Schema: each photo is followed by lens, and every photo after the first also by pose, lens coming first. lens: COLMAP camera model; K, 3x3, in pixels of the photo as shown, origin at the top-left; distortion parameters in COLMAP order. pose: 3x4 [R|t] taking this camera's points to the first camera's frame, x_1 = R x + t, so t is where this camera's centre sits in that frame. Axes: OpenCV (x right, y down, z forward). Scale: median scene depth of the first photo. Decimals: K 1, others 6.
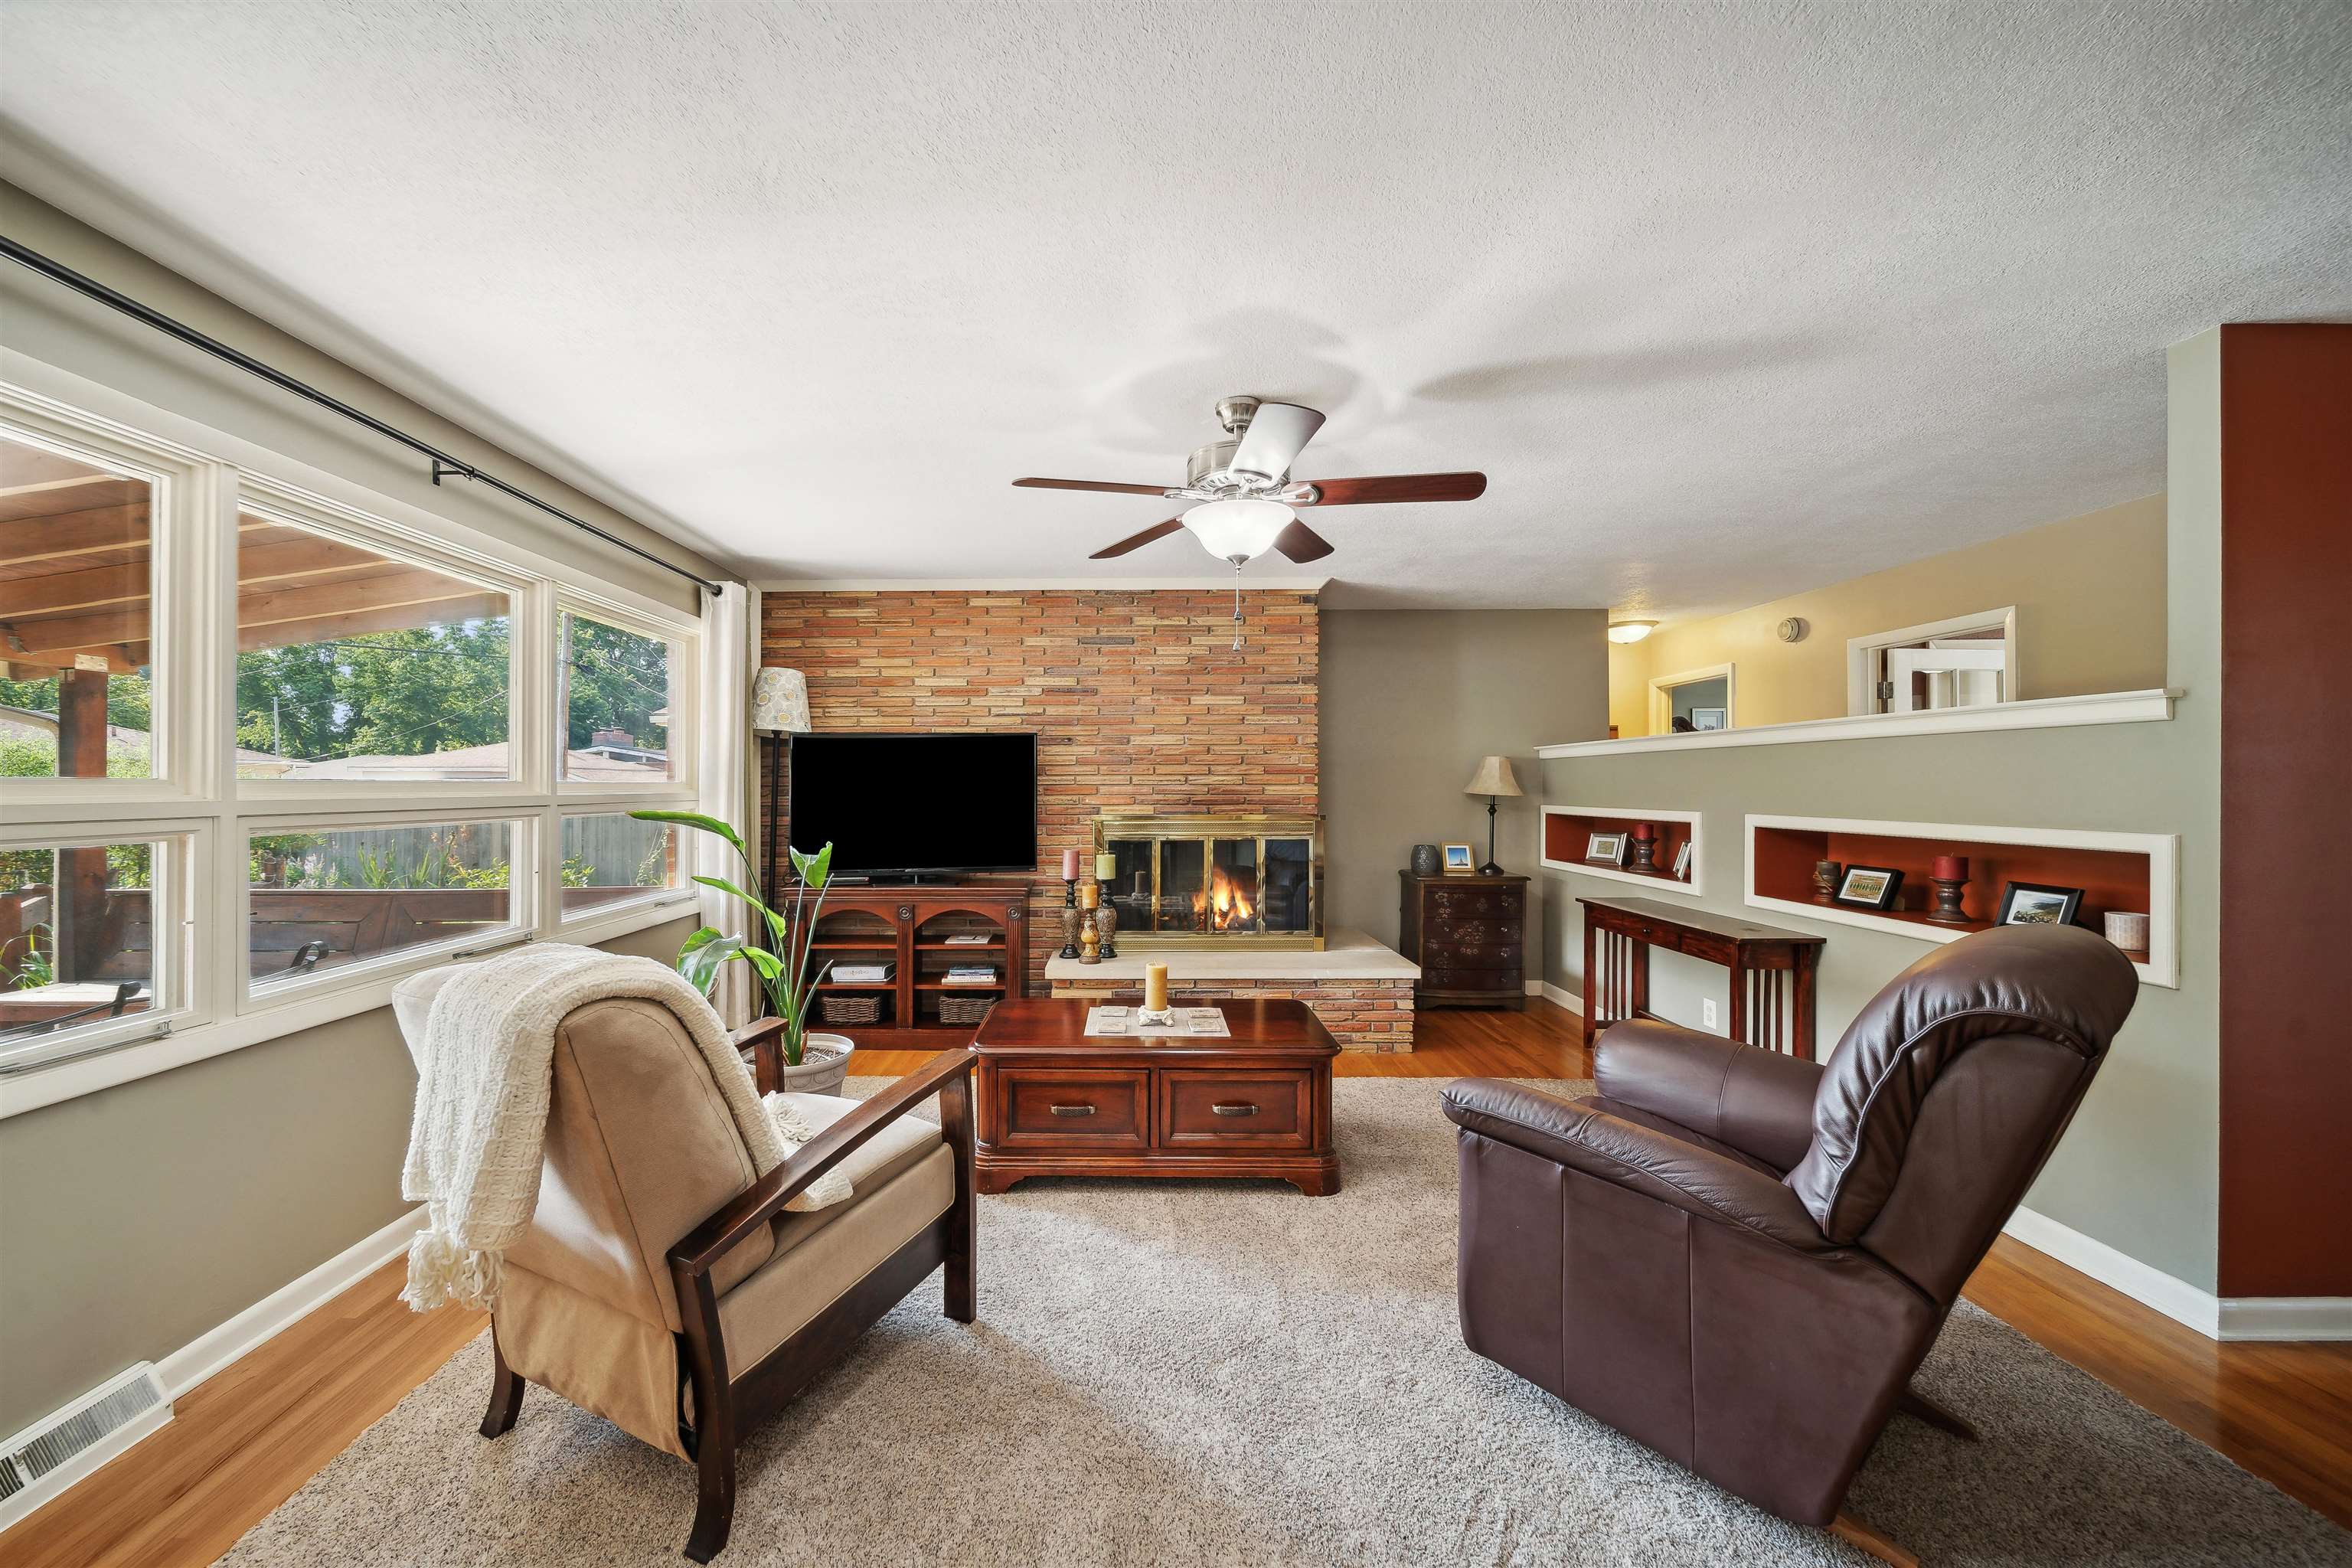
lens RADIAL K [[857.1, 0, 1111.7], [0, 857.1, 789.3], [0, 0, 1]] dist [-0.000540, 0.000013]
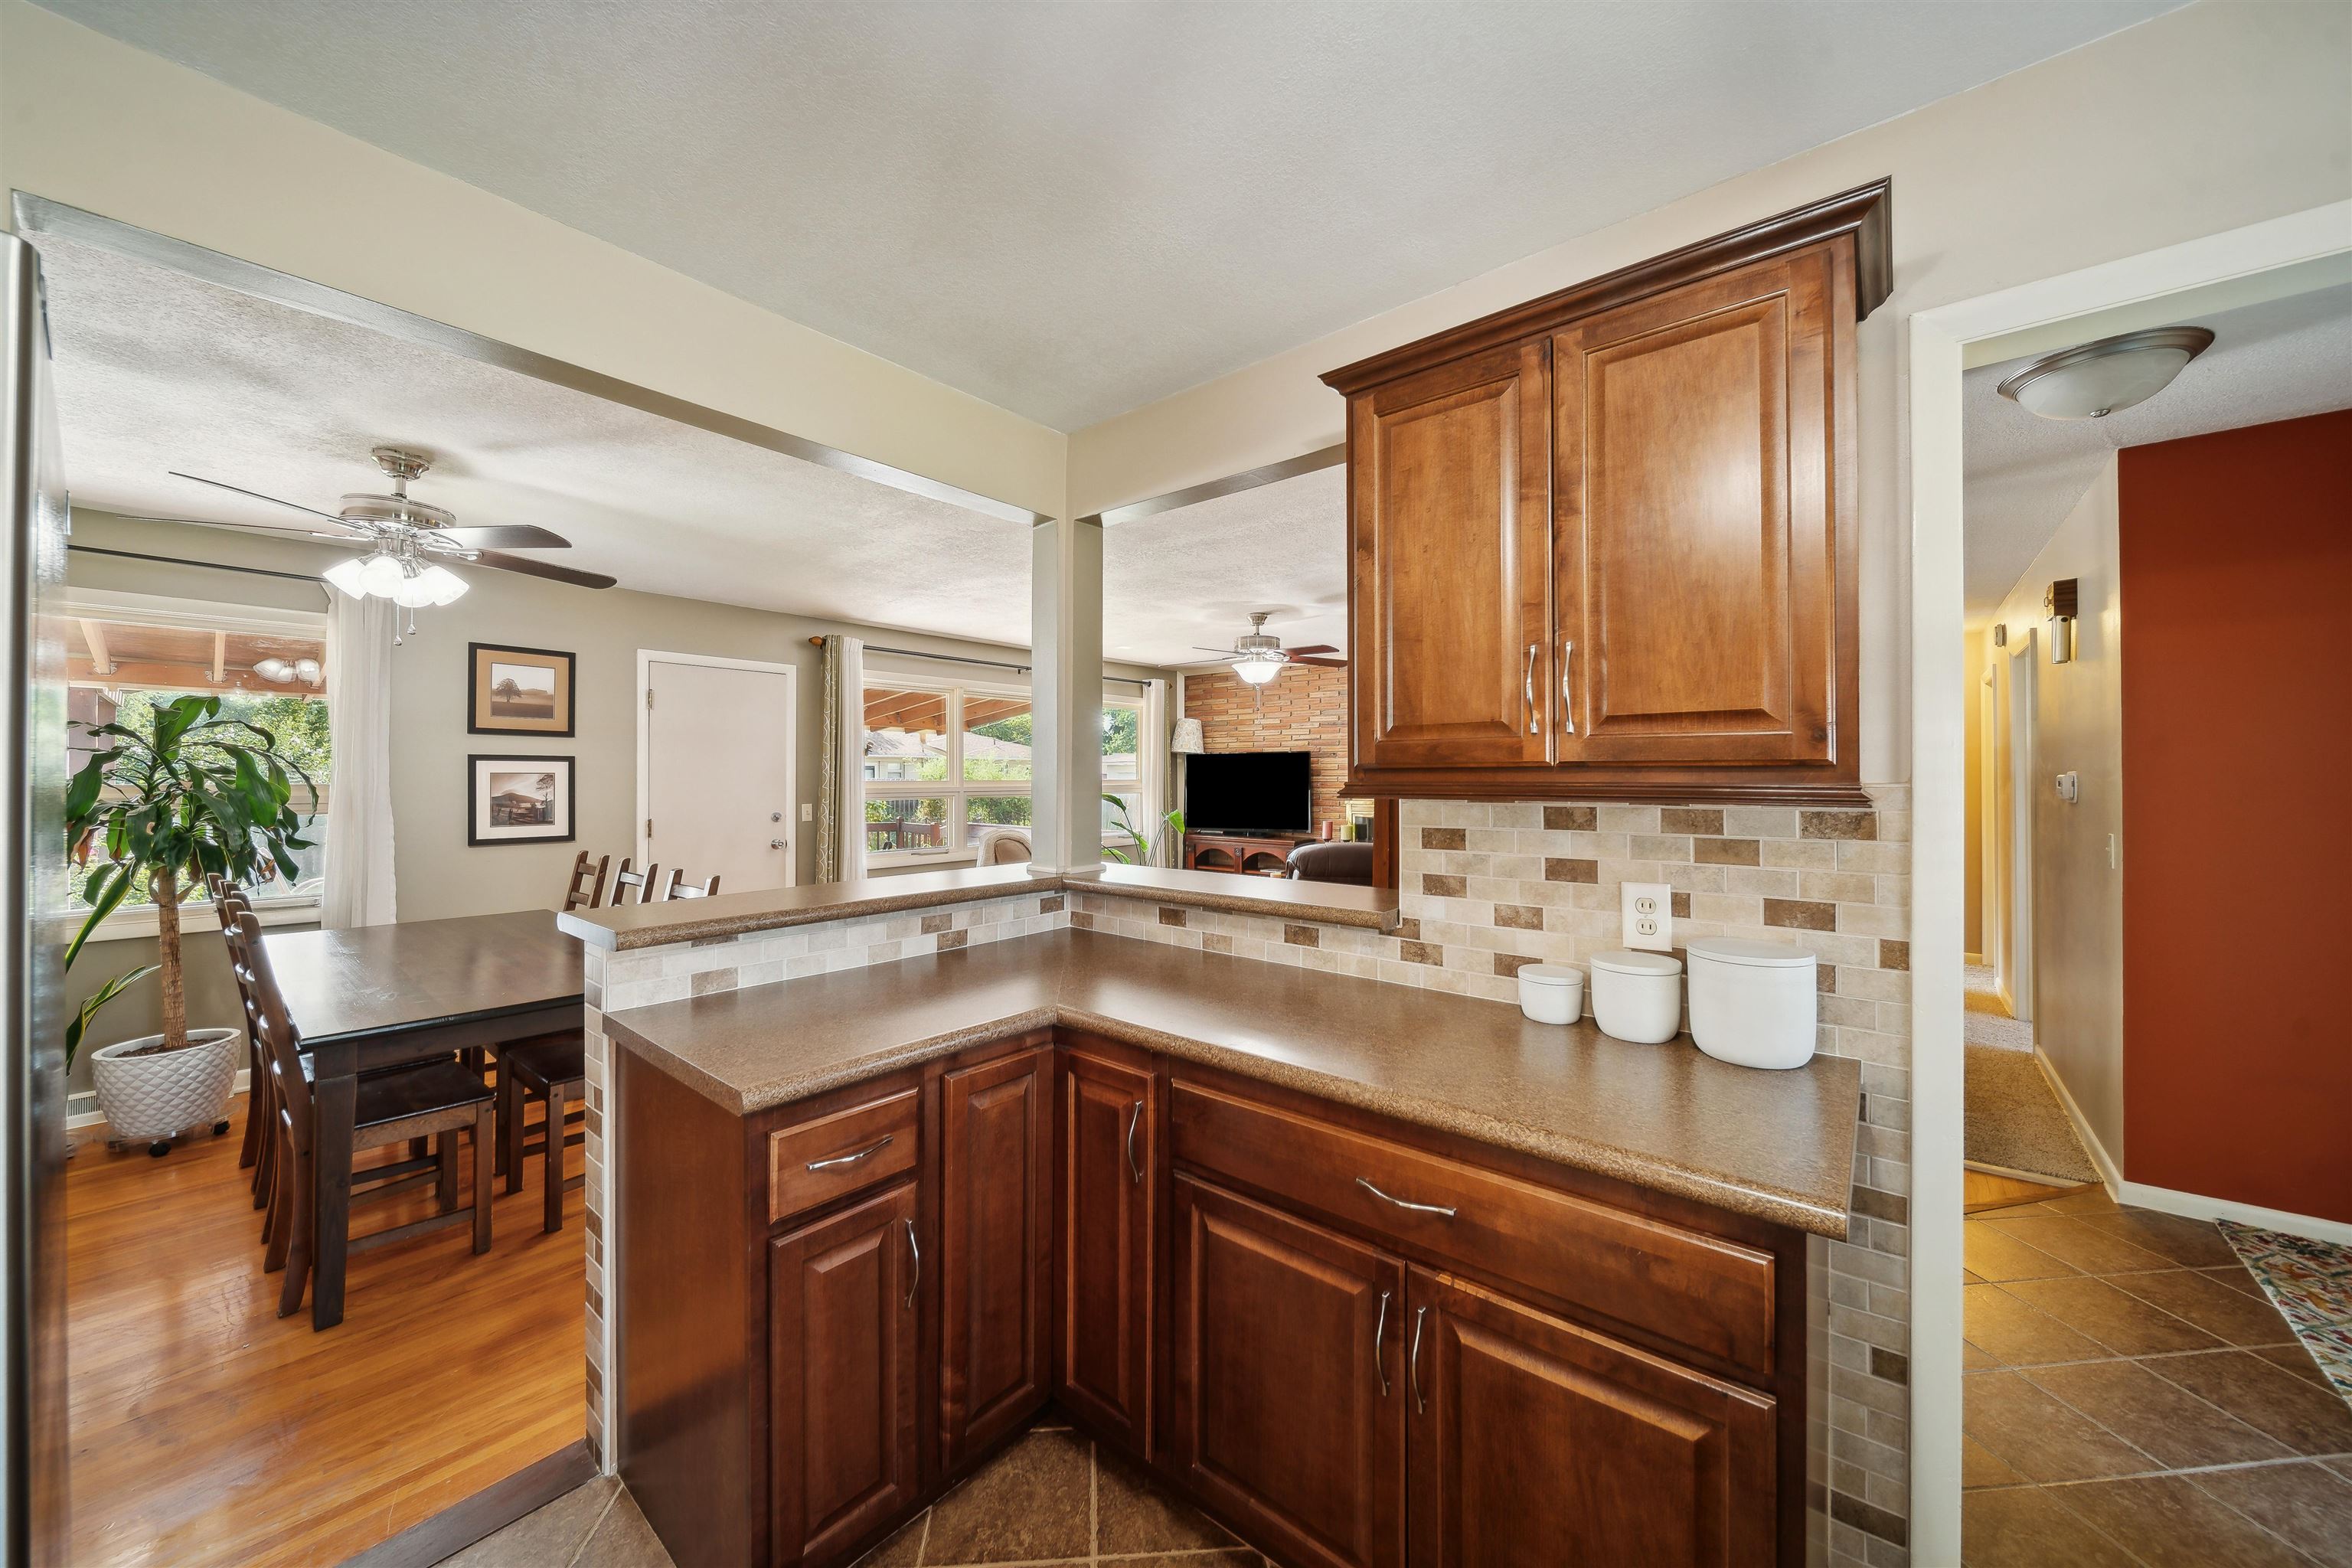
lens RADIAL K [[844.1, 0, 1157.2], [0, 844.1, 776.4], [0, 0, 1]] dist [0.001057, 0.000125]
pose [[0.775748, 0.003168, -0.631034, 0.706781], [-0.000170, 0.999988, 0.004812, -0.023116], [0.631042, -0.003625, 0.775740, -0.459791]]
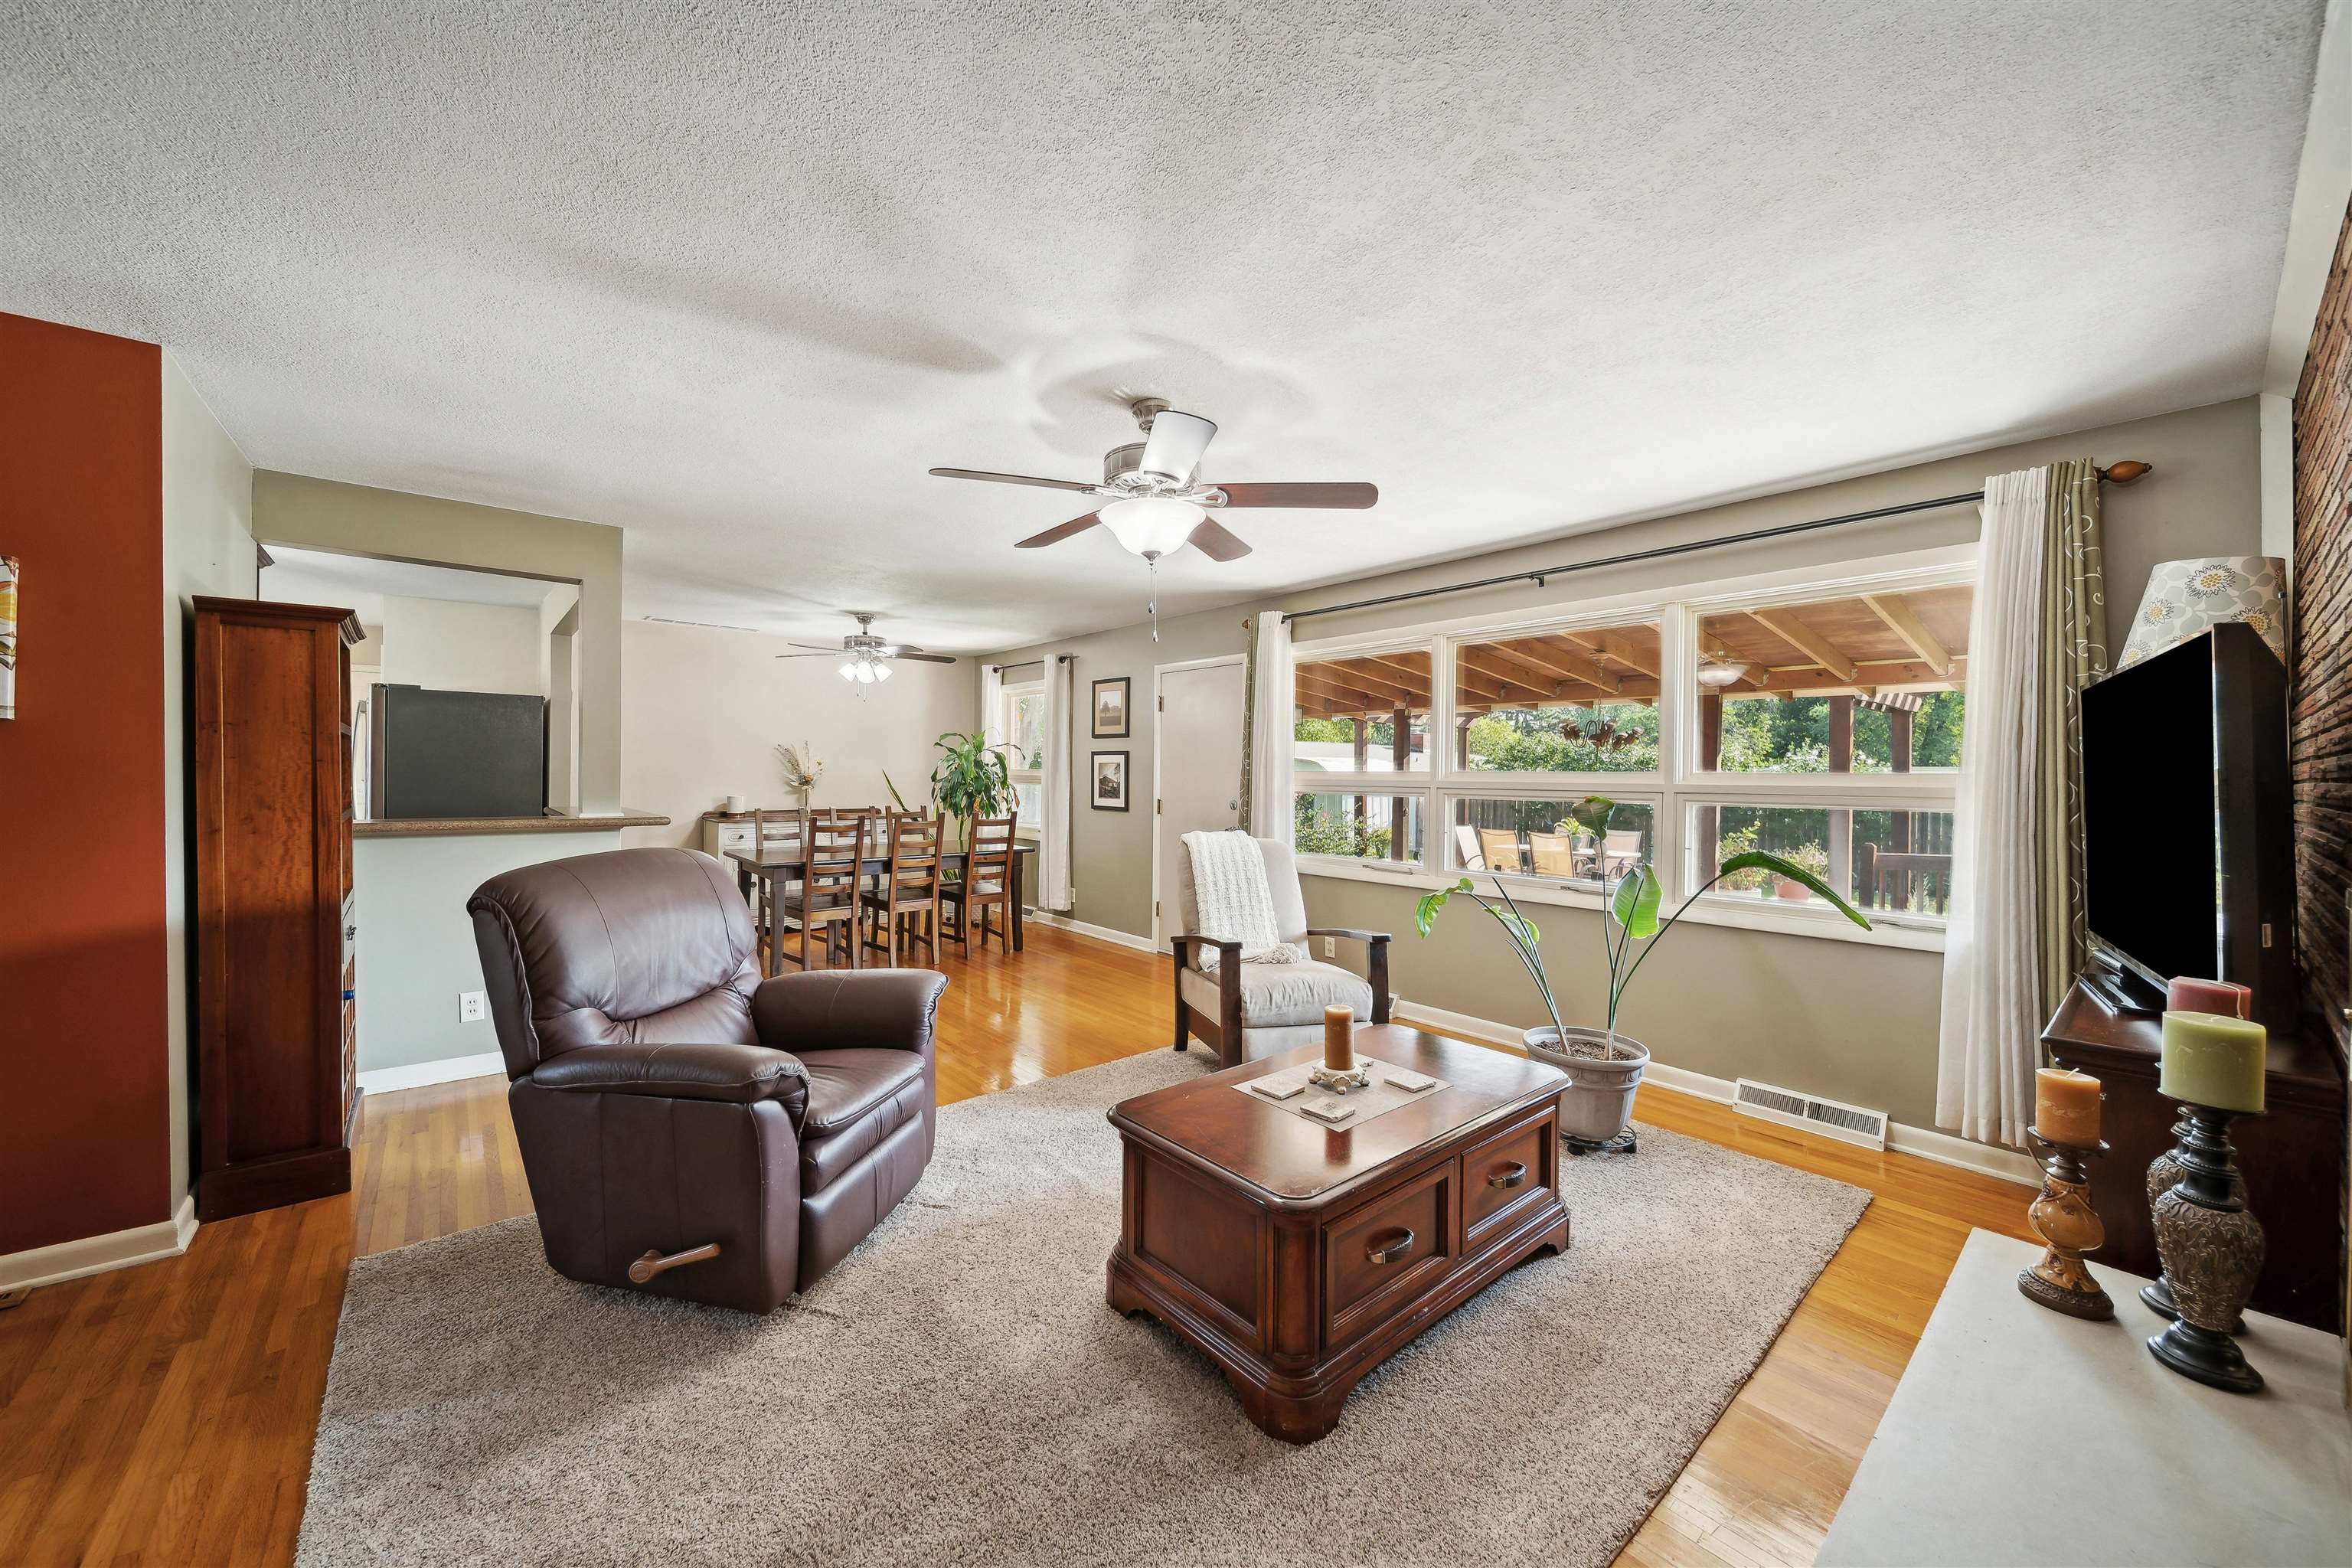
lens RADIAL K [[854.9, 0, 1149.0], [0, 854.9, 757.2], [0, 0, 1]] dist [0.000234, -0.000007]
pose [[-0.756887, -0.020372, -0.653228, 0.439855], [-0.007181, 0.999713, -0.022858, 0.000370], [0.653506, -0.012610, -0.756816, 0.952196]]
